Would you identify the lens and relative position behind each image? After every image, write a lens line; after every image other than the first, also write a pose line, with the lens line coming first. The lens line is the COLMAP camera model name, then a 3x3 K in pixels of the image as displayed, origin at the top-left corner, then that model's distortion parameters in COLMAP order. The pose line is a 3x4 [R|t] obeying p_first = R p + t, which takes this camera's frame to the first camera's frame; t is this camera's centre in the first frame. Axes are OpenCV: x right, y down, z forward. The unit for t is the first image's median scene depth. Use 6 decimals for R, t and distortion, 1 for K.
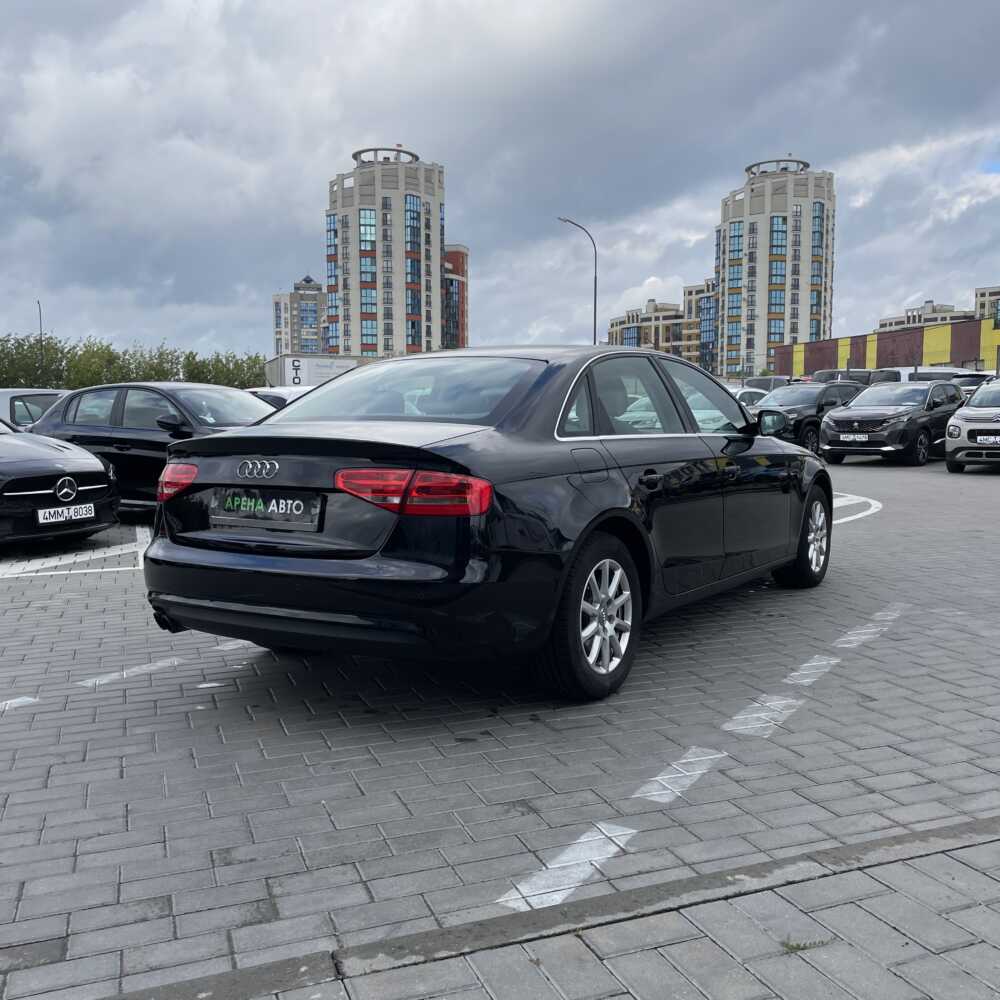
lens RADIAL K [[988.5, 0, 500.0], [0, 988.5, 500.0], [0, 0, 1]] dist [0.105755, -0.206272]
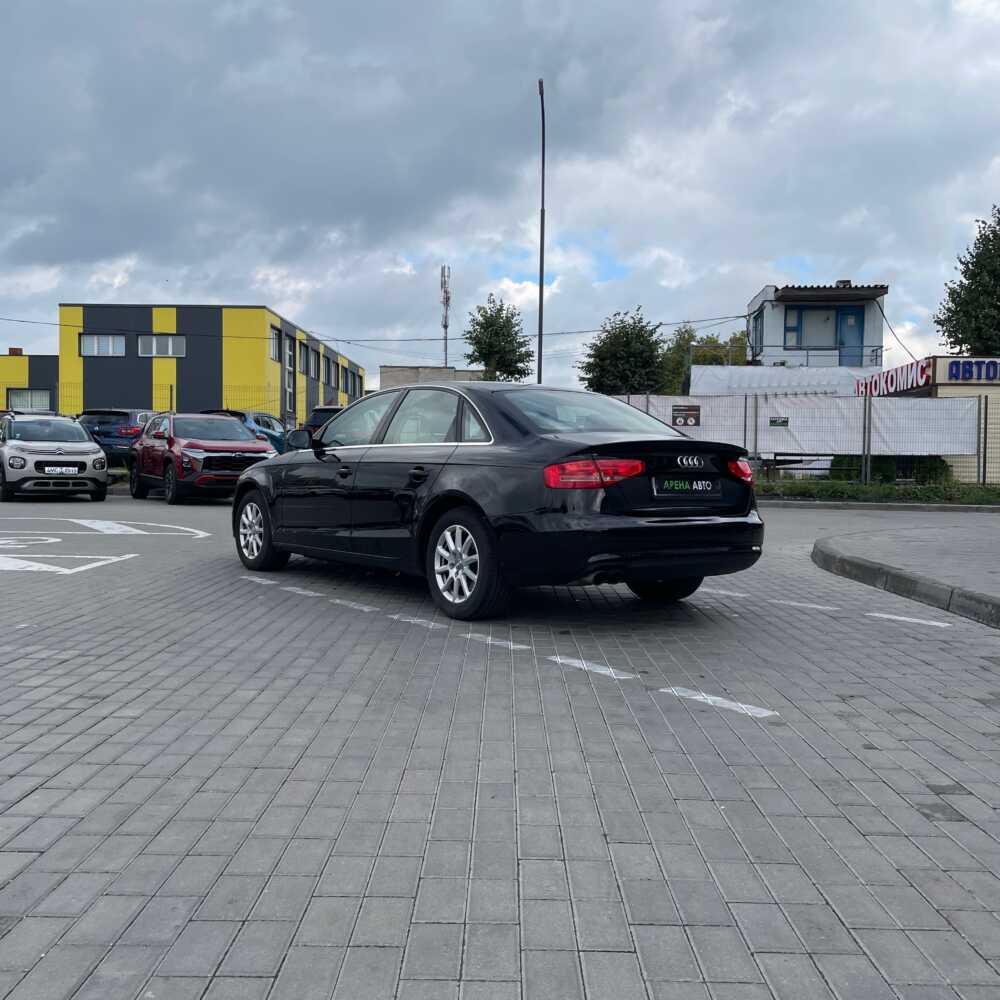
lens RADIAL K [[988.5, 0, 500.0], [0, 988.5, 500.0], [0, 0, 1]] dist [0.105755, -0.206272]
pose [[0.366188, -0.018854, 0.930350, -0.364487], [0.056867, 0.998379, -0.002150, 0.003007], [-0.928802, 0.053693, 0.366667, 0.135835]]
